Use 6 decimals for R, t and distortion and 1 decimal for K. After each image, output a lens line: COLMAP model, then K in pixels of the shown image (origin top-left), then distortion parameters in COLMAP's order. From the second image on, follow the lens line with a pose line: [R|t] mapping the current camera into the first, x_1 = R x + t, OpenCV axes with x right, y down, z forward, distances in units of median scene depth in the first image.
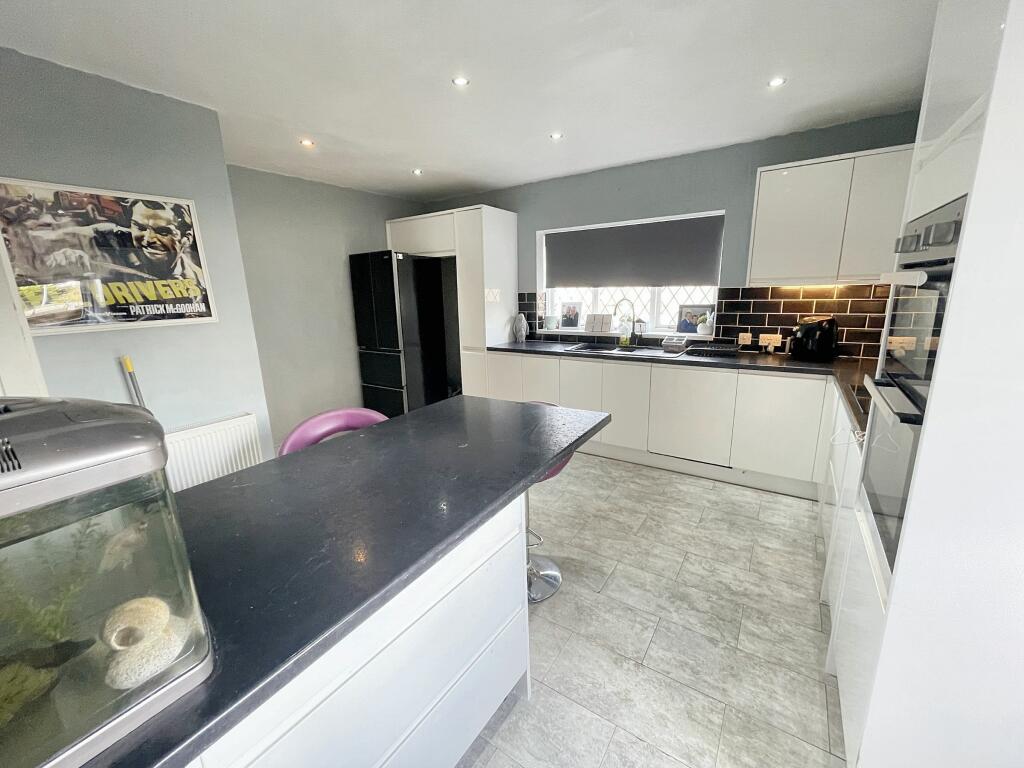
lens RADIAL K [[410.7, 0, 510.2], [0, 410.7, 383.4], [0, 0, 1]] dist [0.000123, -0.000070]
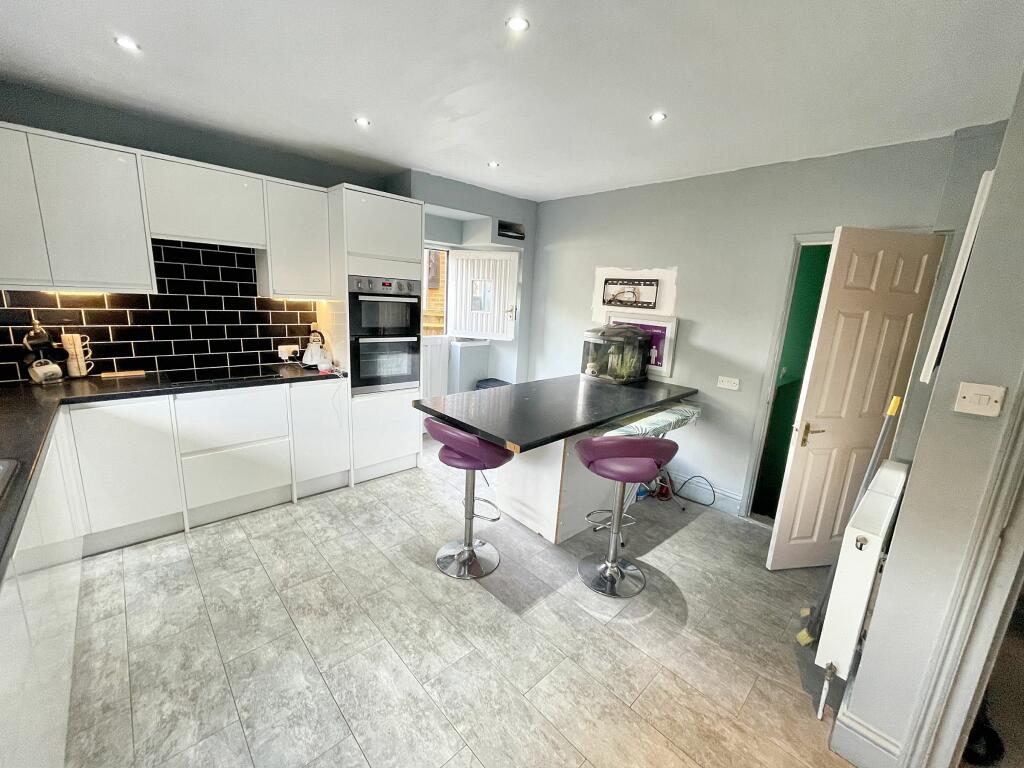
lens RADIAL K [[410.7, 0, 513.7], [0, 410.7, 384.7], [0, 0, 1]] dist [0.000123, -0.000070]
pose [[-0.978360, -0.070218, 0.194632, -0.258864], [0.016168, 0.911836, 0.410237, -0.407589], [-0.206279, 0.404506, -0.890968, 1.669733]]
